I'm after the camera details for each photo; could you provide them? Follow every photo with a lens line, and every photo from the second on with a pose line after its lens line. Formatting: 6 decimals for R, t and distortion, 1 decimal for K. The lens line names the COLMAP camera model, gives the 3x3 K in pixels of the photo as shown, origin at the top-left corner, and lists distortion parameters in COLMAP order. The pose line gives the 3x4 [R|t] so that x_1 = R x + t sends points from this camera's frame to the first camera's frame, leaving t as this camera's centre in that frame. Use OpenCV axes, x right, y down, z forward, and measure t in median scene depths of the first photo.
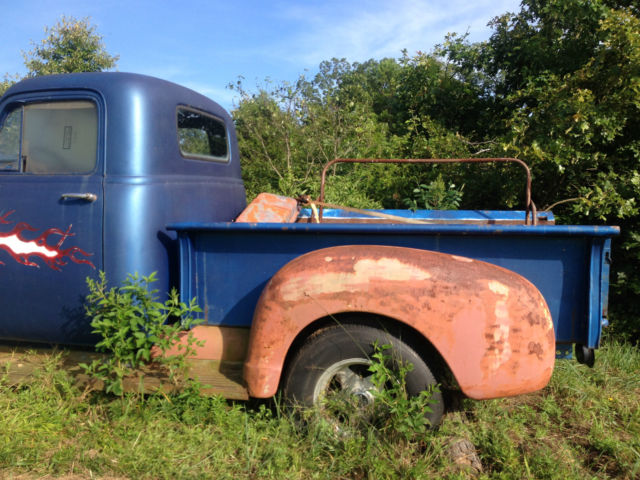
lens RADIAL K [[586.5, 0, 318.1], [0, 586.5, 245.4], [0, 0, 1]] dist [0.119580, -0.251818]
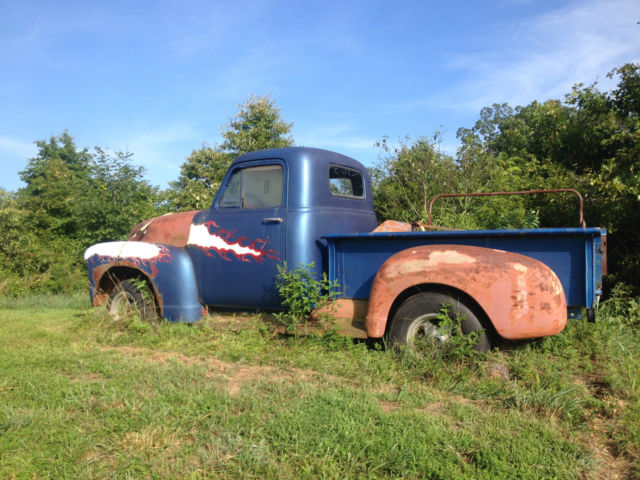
lens RADIAL K [[586.5, 0, 318.1], [0, 586.5, 245.4], [0, 0, 1]] dist [0.119580, -0.251818]
pose [[0.962268, -0.012543, -0.271815, 0.195163], [-0.009501, 0.996779, -0.079634, 0.130716], [0.271938, 0.079212, 0.959049, -0.620165]]
